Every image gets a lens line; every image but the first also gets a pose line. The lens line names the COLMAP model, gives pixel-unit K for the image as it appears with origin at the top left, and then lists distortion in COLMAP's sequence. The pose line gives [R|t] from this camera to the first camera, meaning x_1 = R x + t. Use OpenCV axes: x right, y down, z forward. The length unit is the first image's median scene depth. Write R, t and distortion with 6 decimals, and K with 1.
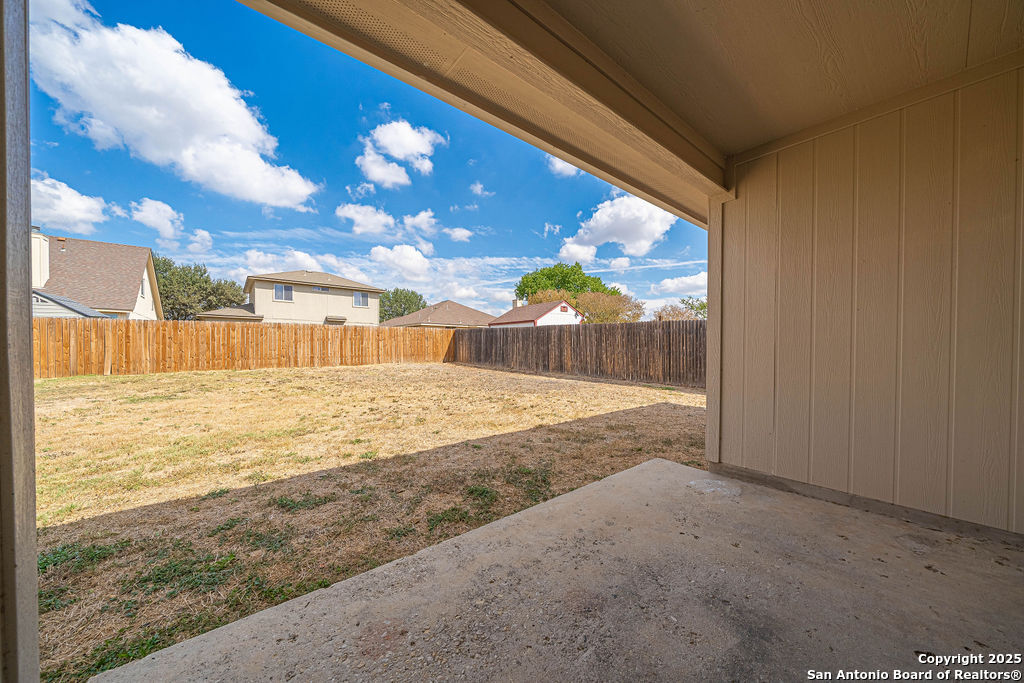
lens RADIAL K [[352.3, 0, 505.4], [0, 352.3, 349.4], [0, 0, 1]] dist [-0.005602, -0.000104]
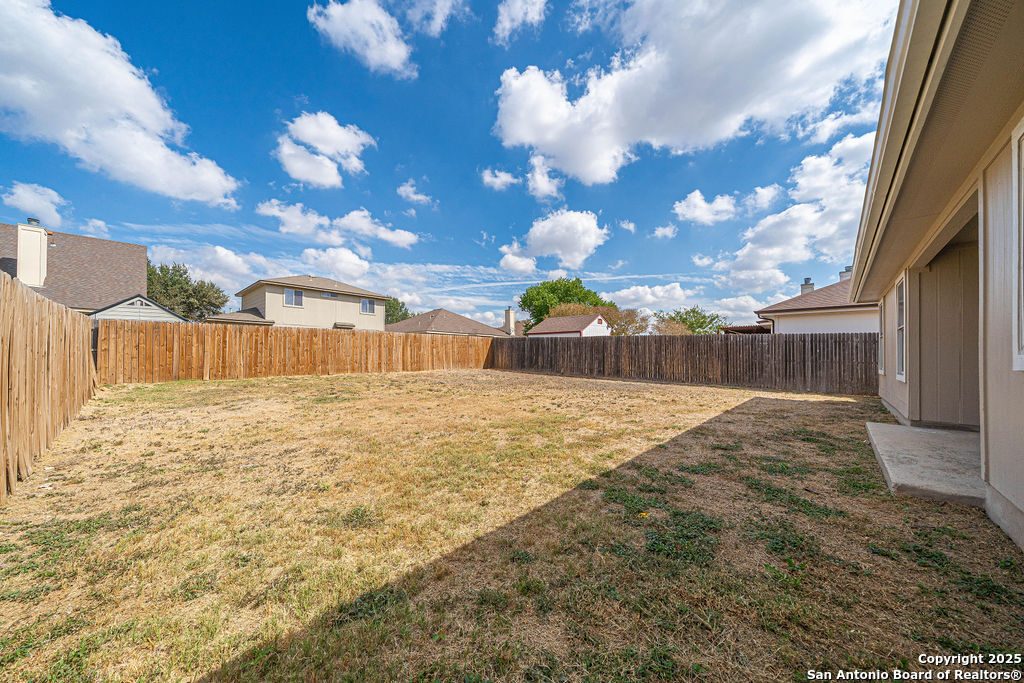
lens RADIAL K [[352.3, 0, 505.4], [0, 352.3, 349.4], [0, 0, 1]] dist [-0.005602, -0.000104]
pose [[0.989853, 0.008462, 0.141843, -0.303858], [-0.005100, 0.999698, -0.024046, 0.004235], [-0.142004, 0.023078, 0.989597, -0.078773]]
